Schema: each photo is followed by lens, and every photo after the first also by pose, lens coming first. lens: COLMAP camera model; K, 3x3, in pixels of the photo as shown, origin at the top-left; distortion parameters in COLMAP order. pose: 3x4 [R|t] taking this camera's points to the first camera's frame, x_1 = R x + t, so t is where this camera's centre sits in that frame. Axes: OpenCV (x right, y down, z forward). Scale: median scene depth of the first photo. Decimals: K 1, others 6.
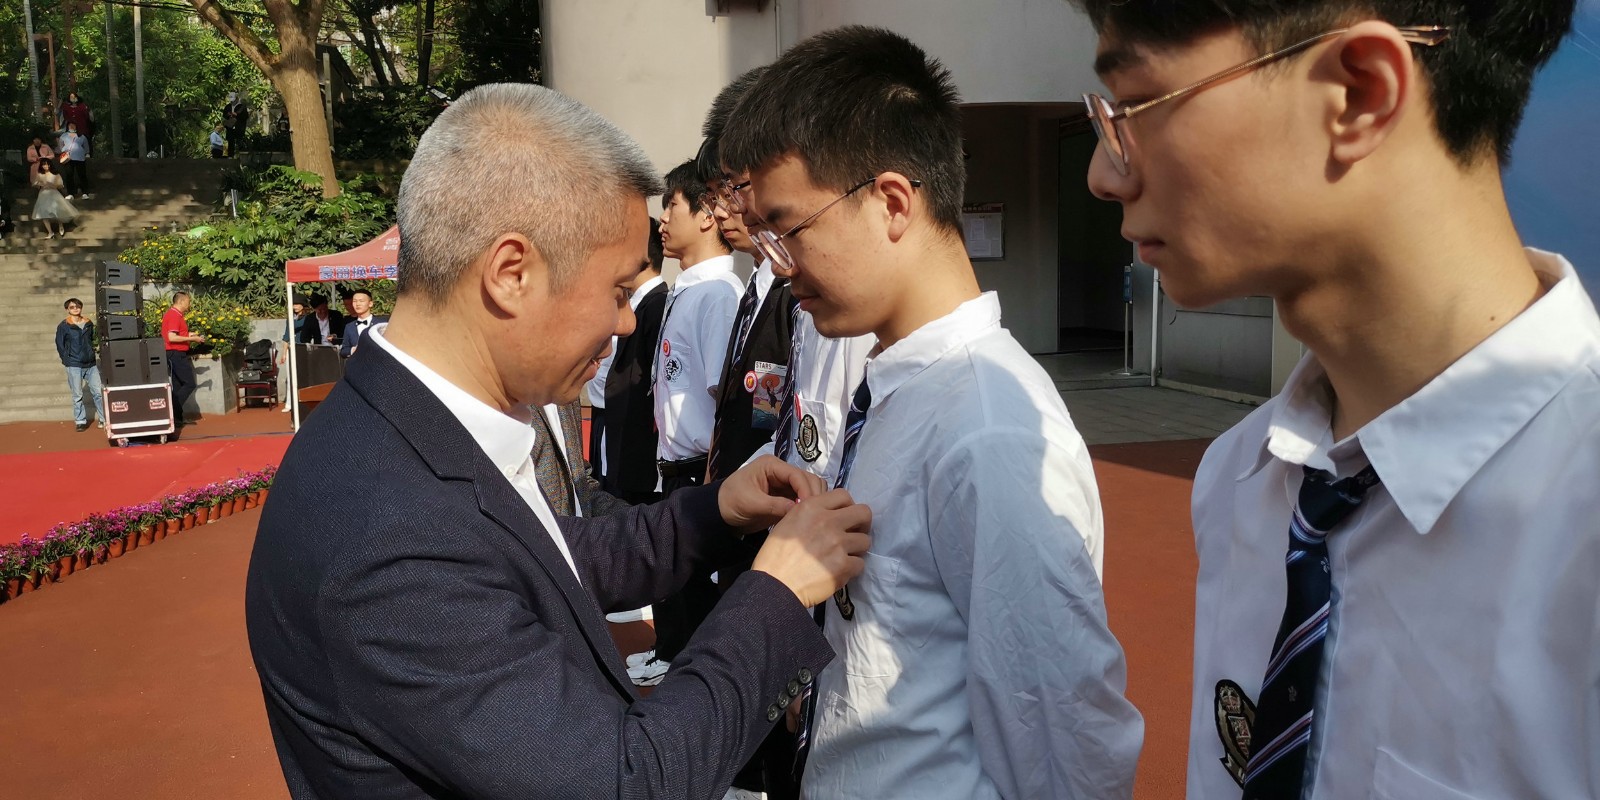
lens RADIAL K [[1217.2, 0, 800.0], [0, 1217.2, 400.0], [0, 0, 1]] dist [-0.008414, -0.003338]
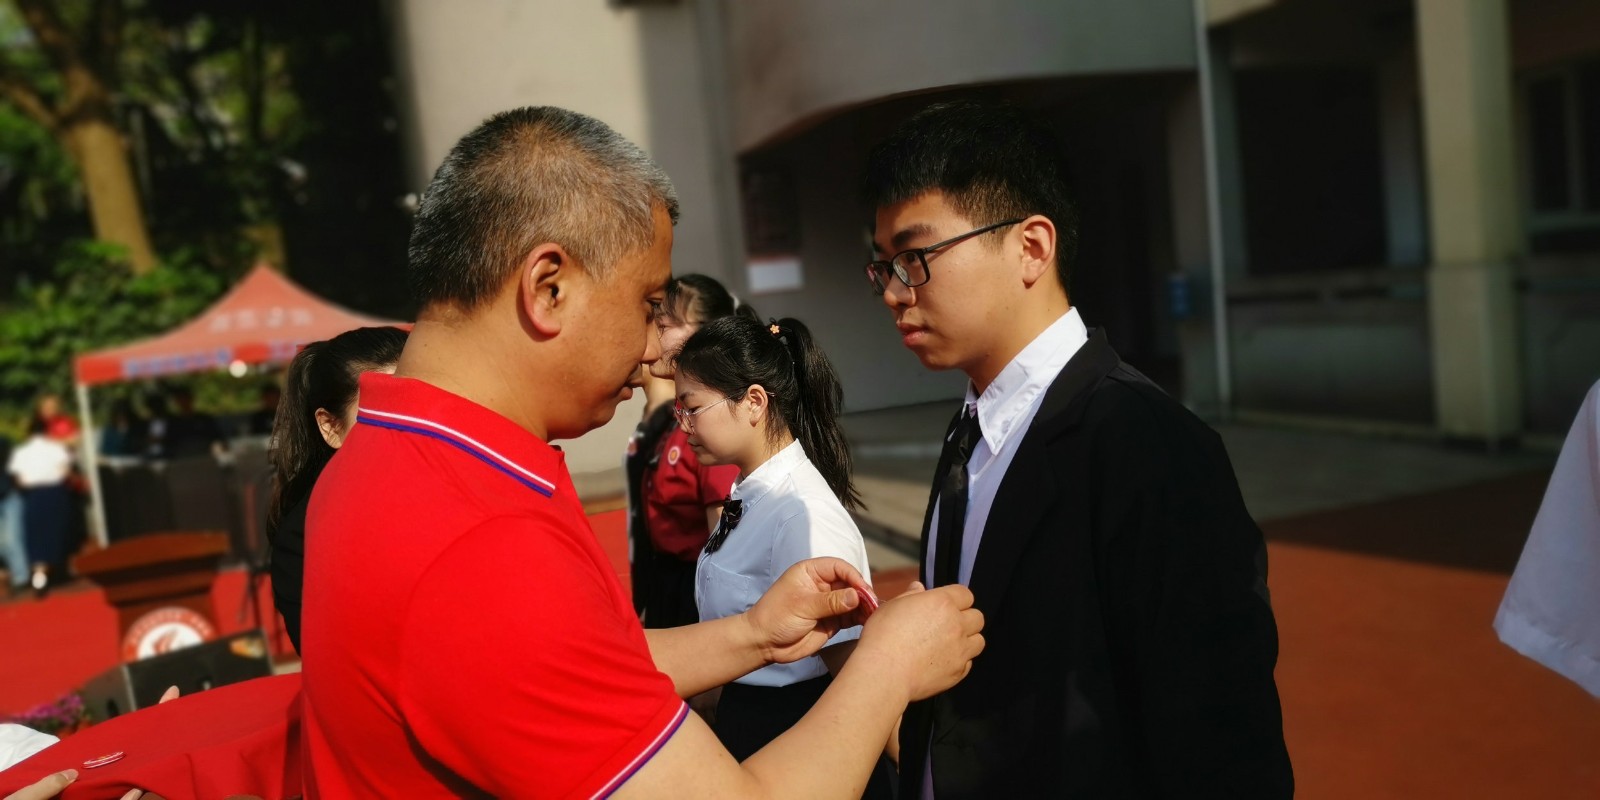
lens RADIAL K [[1217.2, 0, 800.0], [0, 1217.2, 400.0], [0, 0, 1]] dist [-0.008414, -0.003338]
pose [[0.990594, -0.088803, 0.104107, -0.041930], [0.092421, 0.995254, -0.030459, -0.016308], [-0.100908, 0.039794, 0.994100, 0.144835]]
